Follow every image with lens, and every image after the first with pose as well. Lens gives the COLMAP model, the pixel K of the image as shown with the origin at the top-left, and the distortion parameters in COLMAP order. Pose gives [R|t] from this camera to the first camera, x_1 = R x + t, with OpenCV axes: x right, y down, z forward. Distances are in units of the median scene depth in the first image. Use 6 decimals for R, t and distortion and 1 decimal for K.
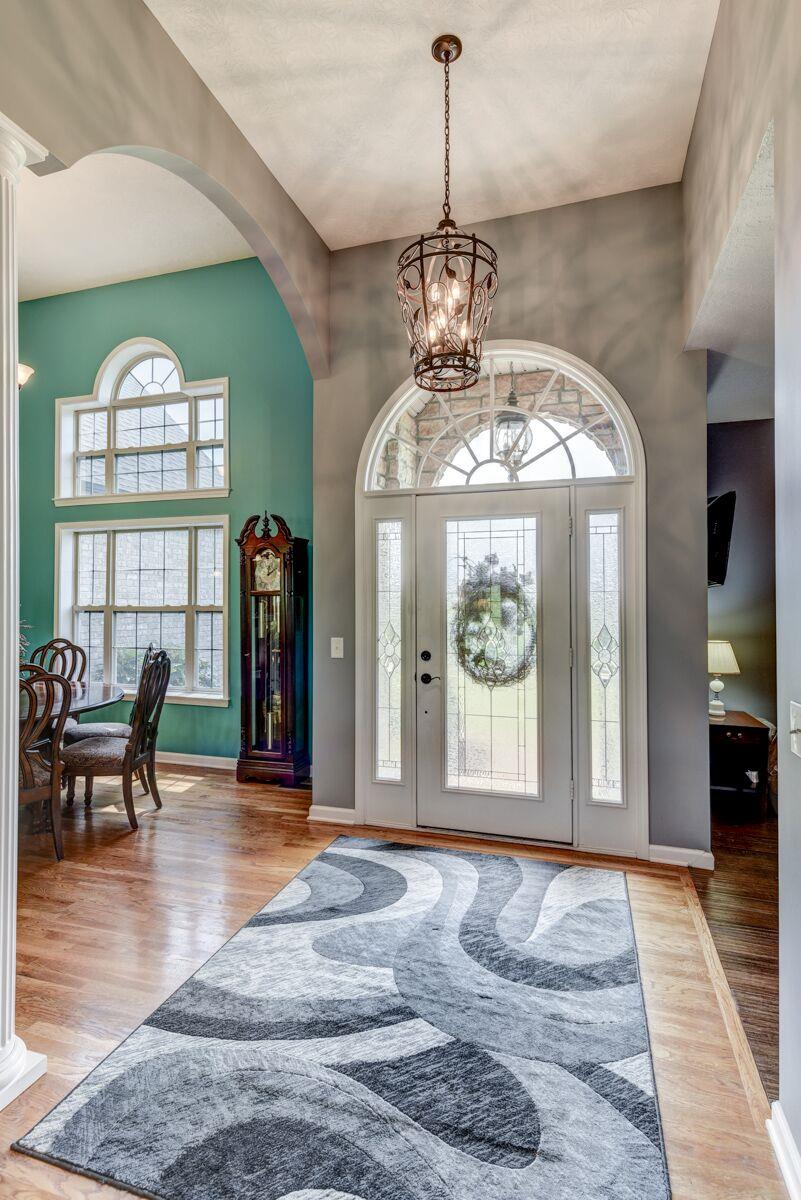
lens RADIAL K [[603.5, 0, 398.2], [0, 603.5, 599.3], [0, 0, 1]] dist [-0.026665, 0.000658]
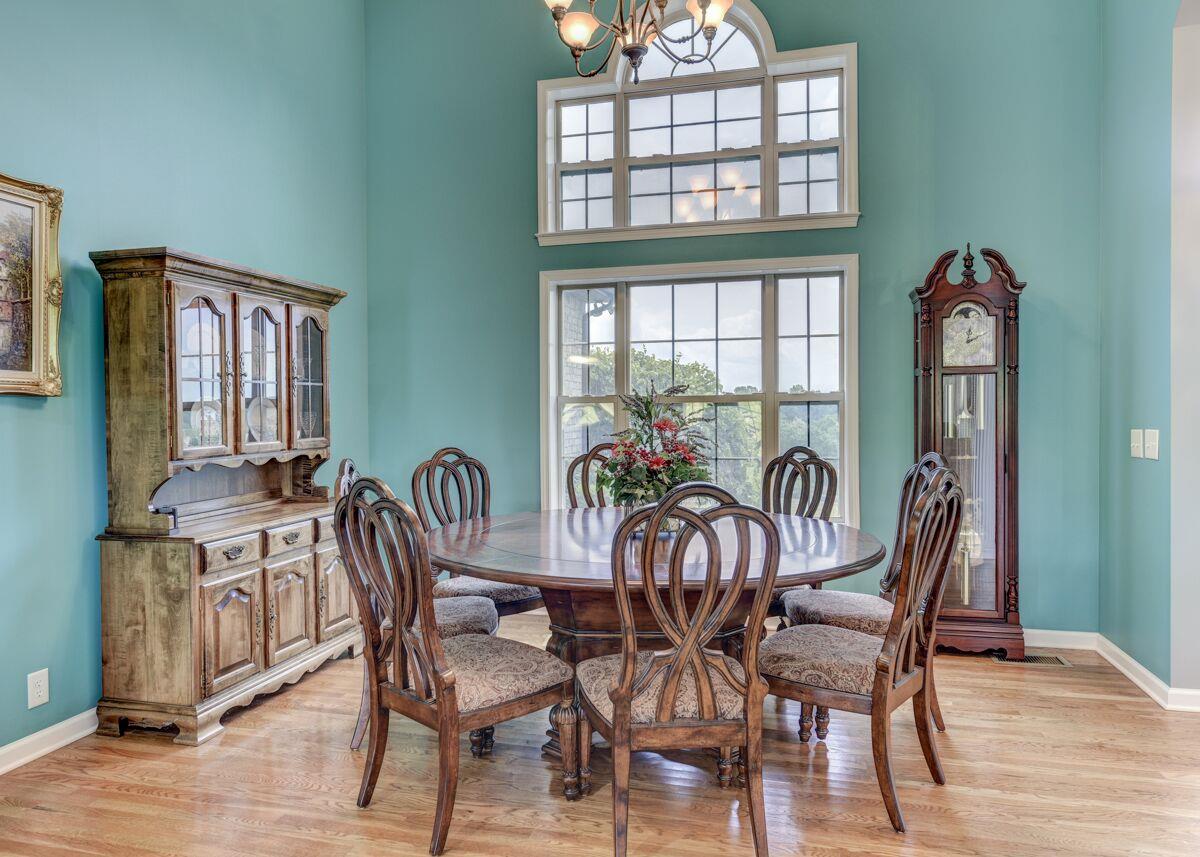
lens RADIAL K [[800.6, 0, 584.9], [0, 800.6, 427.5], [0, 0, 1]] dist [-0.014054, 0.001709]
pose [[0.999621, -0.009030, 0.026019, -0.658829], [0.008255, 0.999523, 0.029748, 0.023619], [-0.026275, -0.029522, 0.999219, 0.135031]]
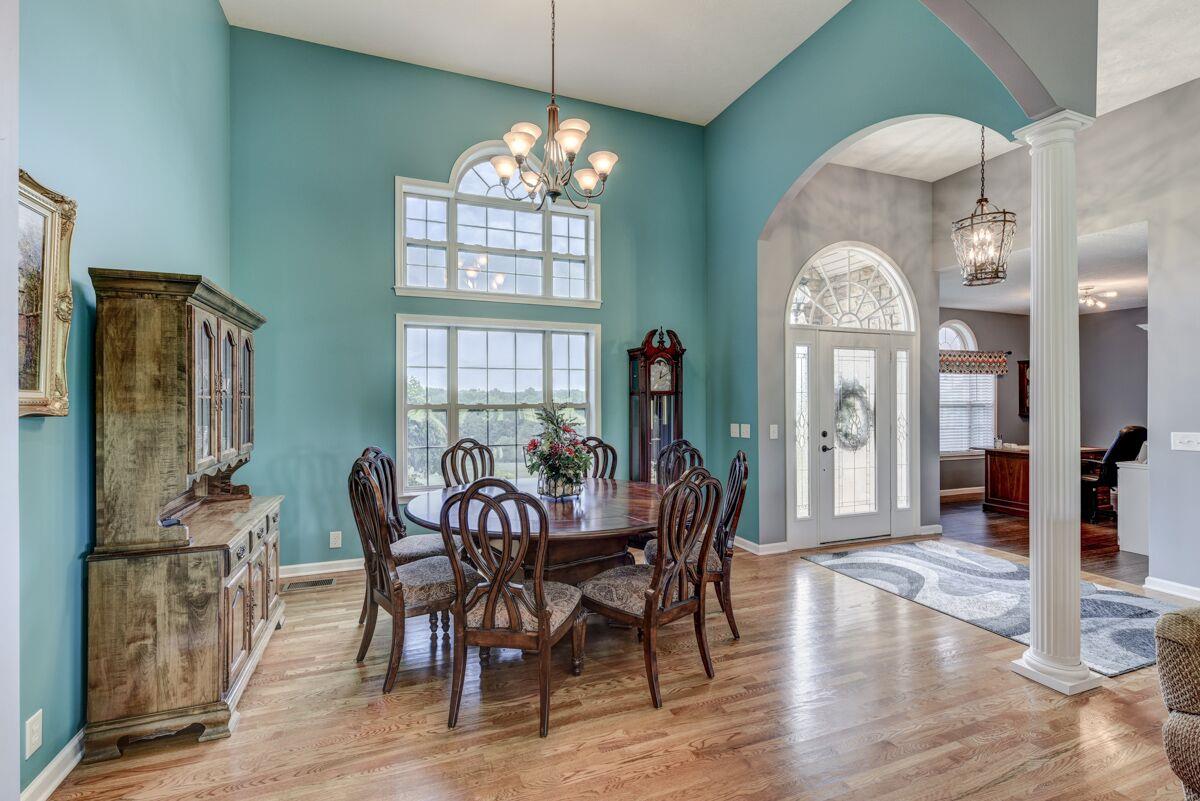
lens RADIAL K [[526.3, 0, 602.5], [0, 526.3, 400.2], [0, 0, 1]] dist [-0.011074, -0.000296]
pose [[0.789095, -0.001932, 0.614269, -0.976729], [-0.001636, 0.999985, 0.005247, -0.000264], [-0.614269, -0.005146, 0.789080, 0.217350]]
